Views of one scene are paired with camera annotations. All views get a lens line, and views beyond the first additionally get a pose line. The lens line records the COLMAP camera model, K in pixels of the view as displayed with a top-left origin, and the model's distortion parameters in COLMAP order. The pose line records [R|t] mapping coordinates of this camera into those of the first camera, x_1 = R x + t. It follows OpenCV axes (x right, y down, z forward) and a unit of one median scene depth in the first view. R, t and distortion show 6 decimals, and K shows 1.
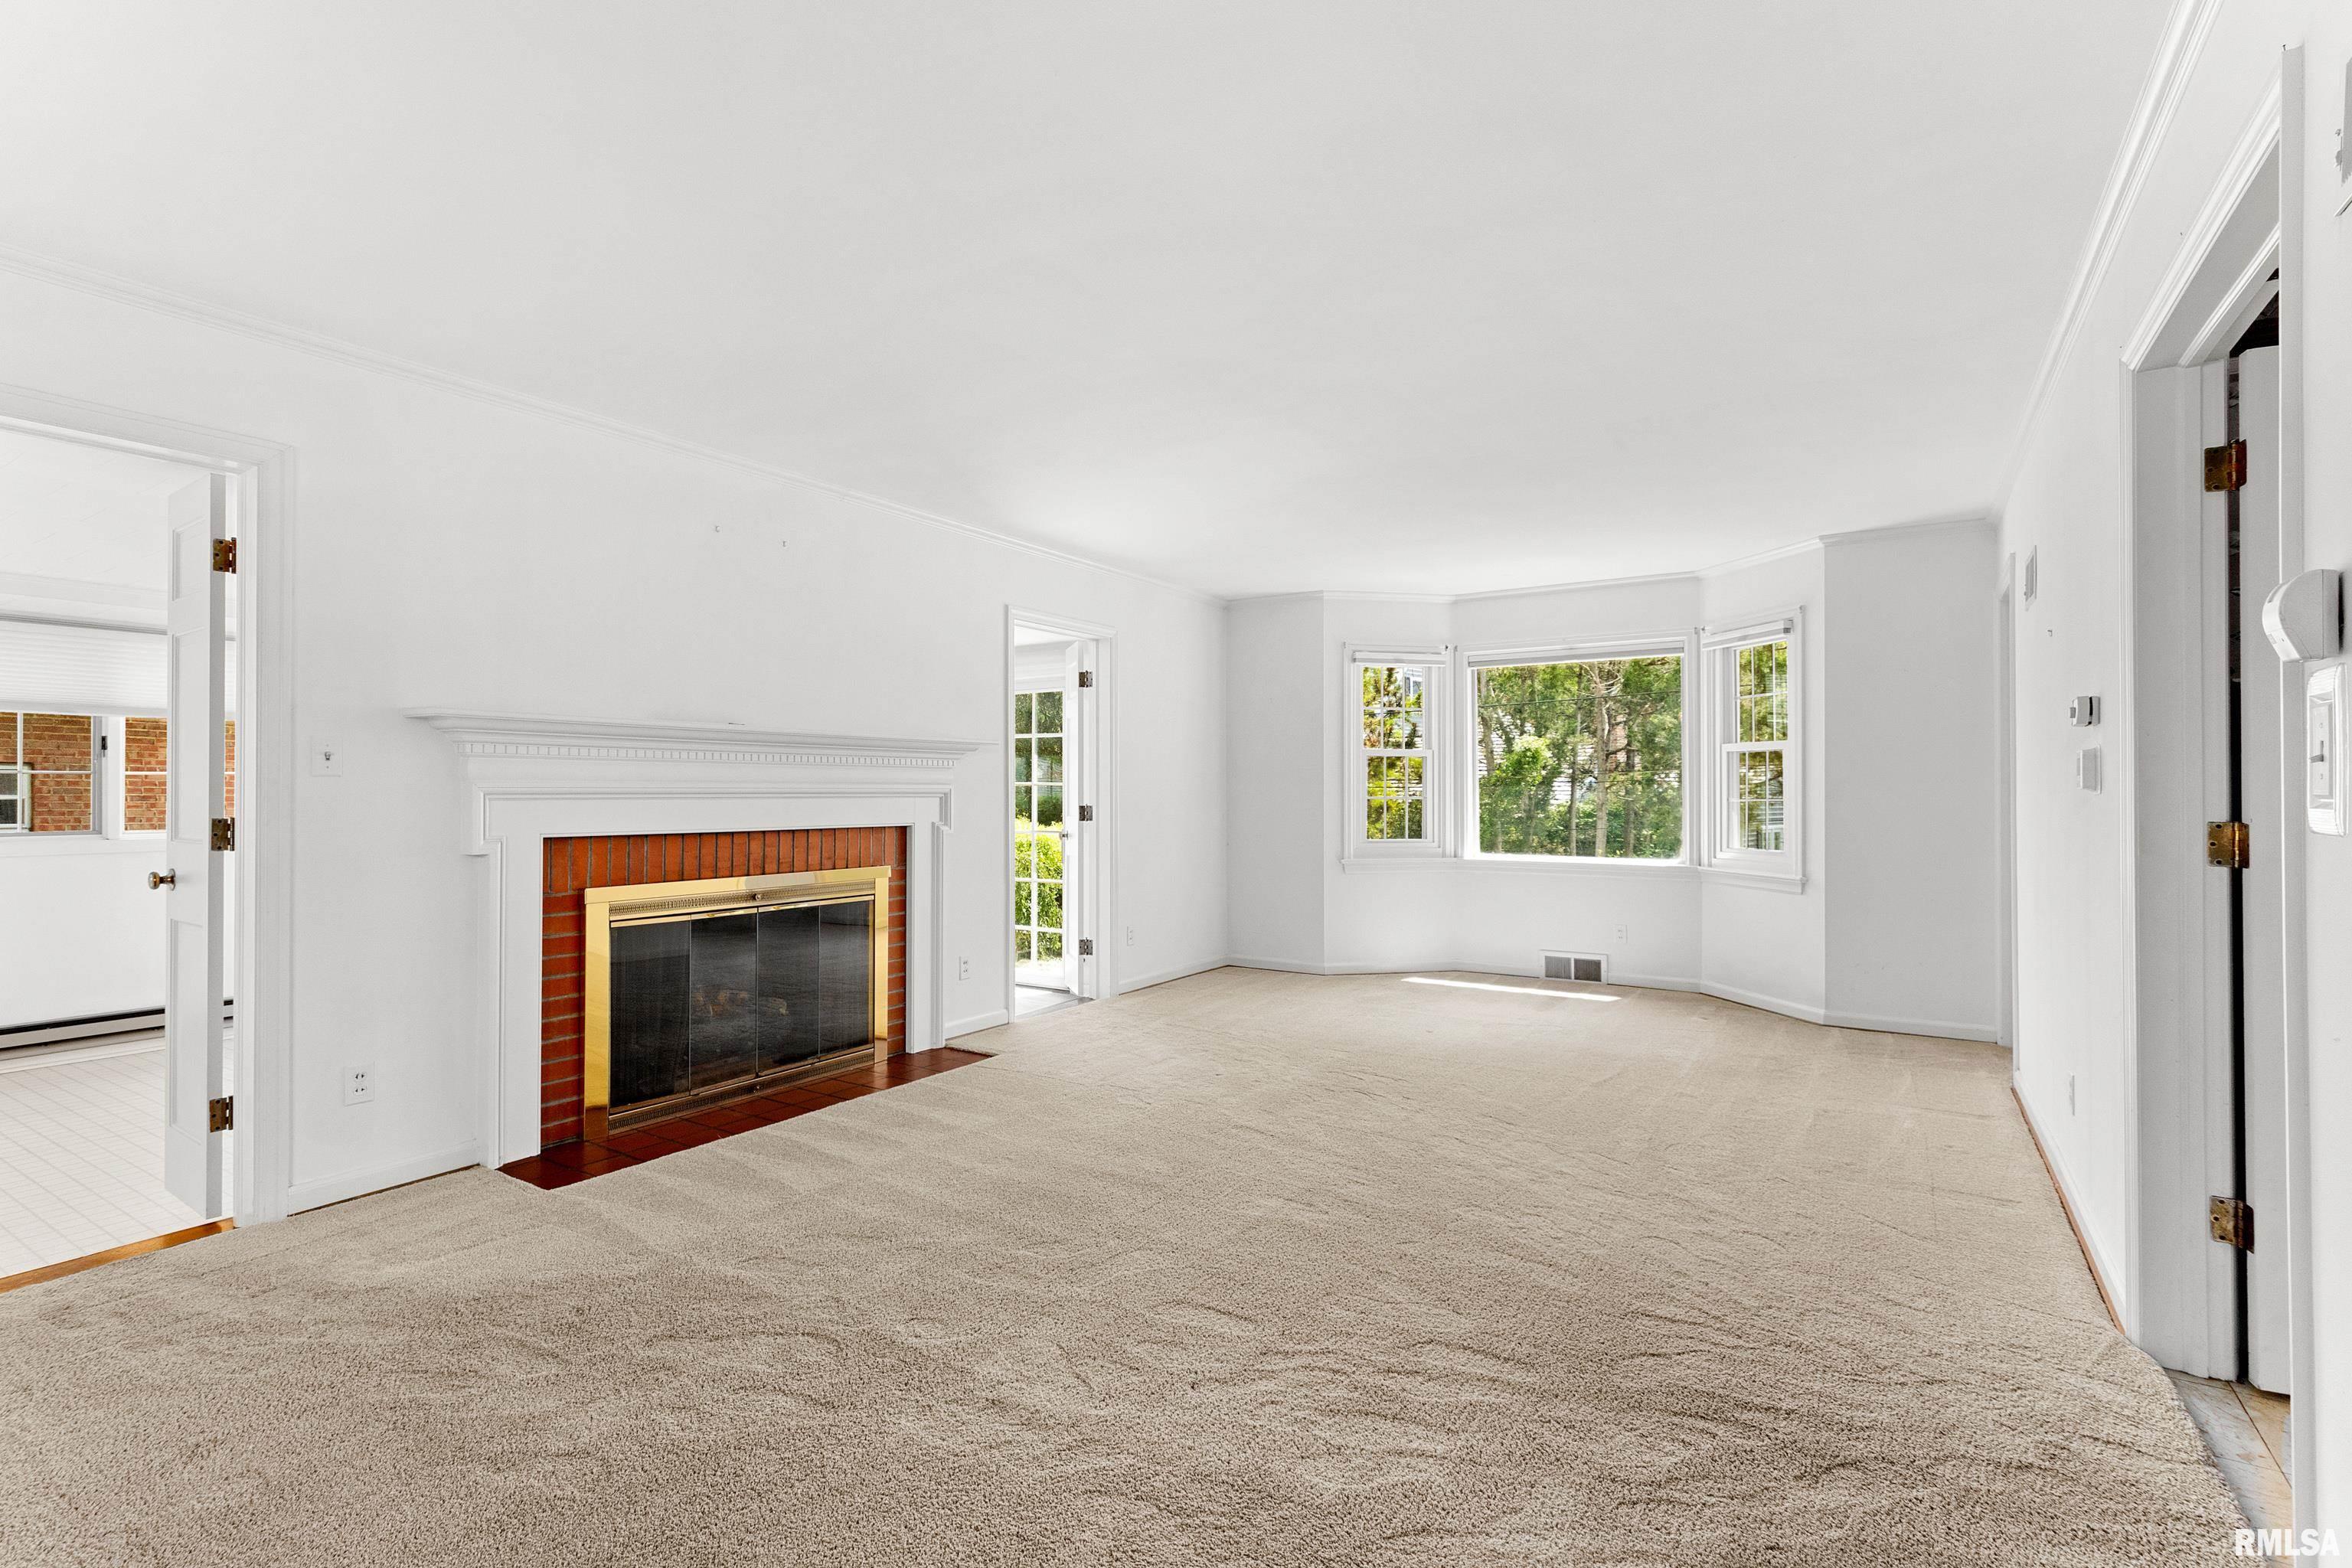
lens RADIAL K [[1111.0, 0, 1186.4], [0, 1111.0, 780.5], [0, 0, 1]] dist [-0.002929, -0.001088]
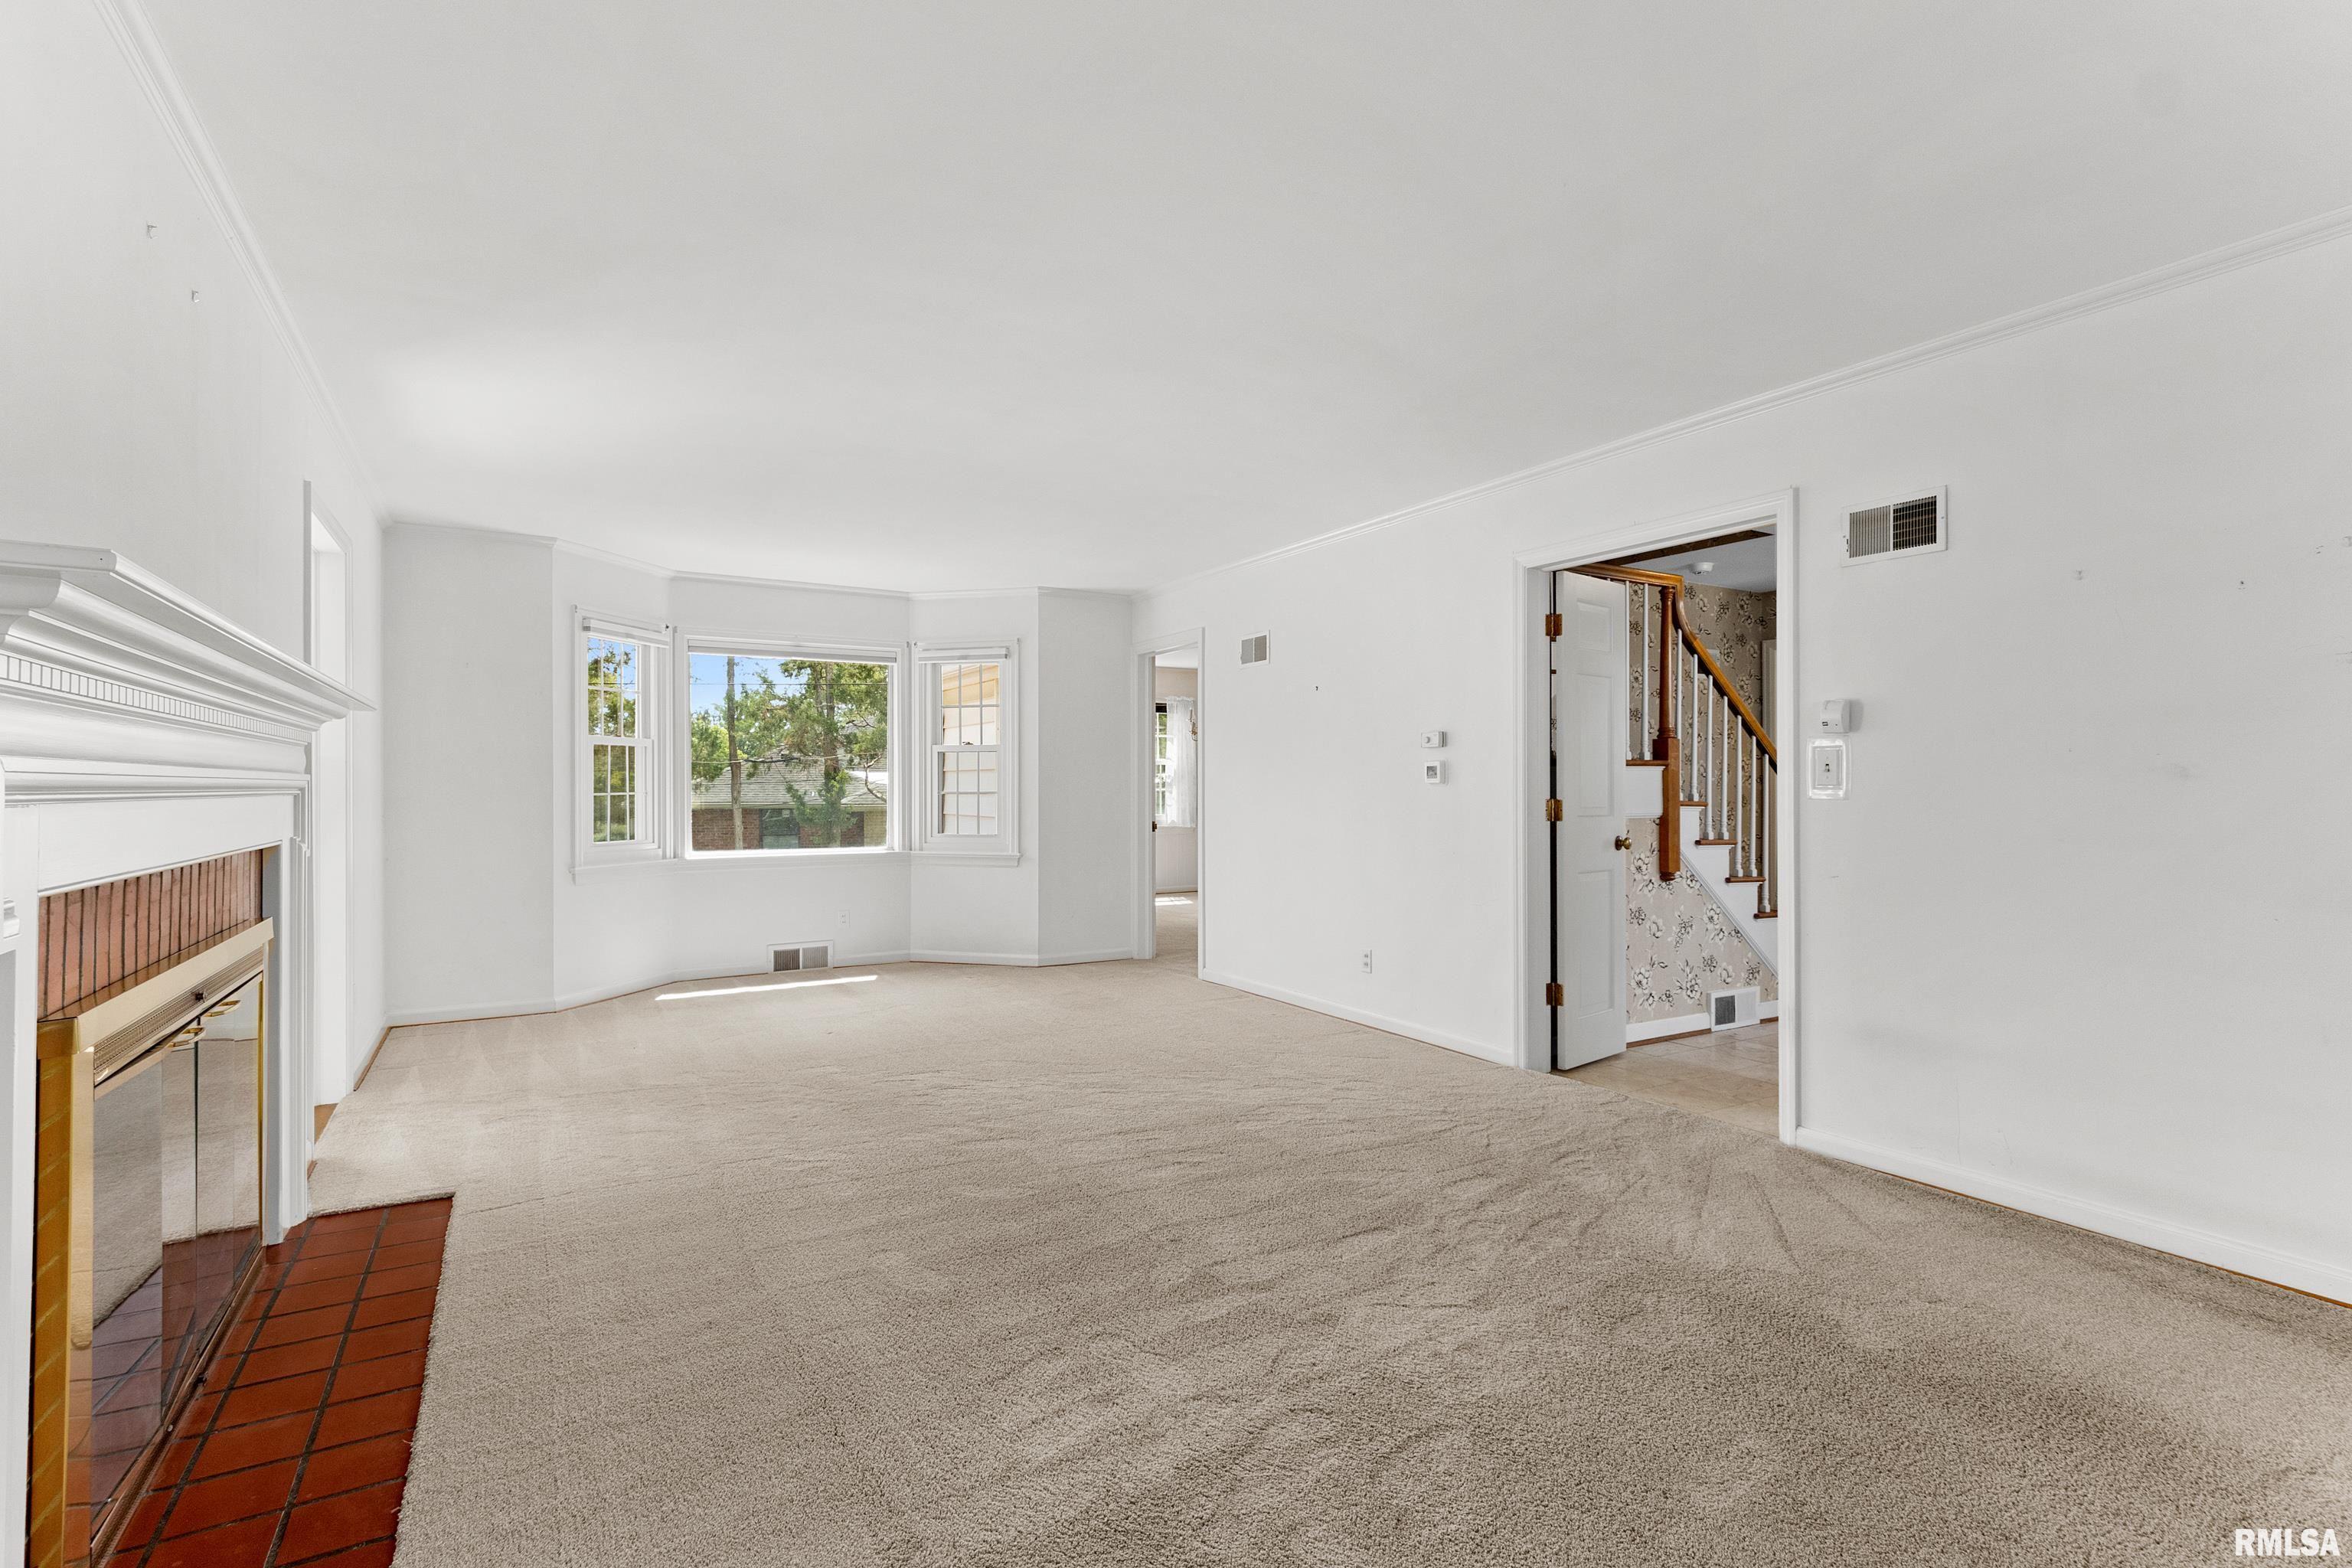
lens RADIAL K [[1083.7, 0, 1167.5], [0, 1083.7, 787.1], [0, 0, 1]] dist [0.015869, -0.000028]
pose [[0.449843, -0.002241, 0.893105, -0.420123], [-0.006746, 0.999960, 0.005907, 0.003021], [-0.893082, -0.008682, 0.449810, 0.263979]]
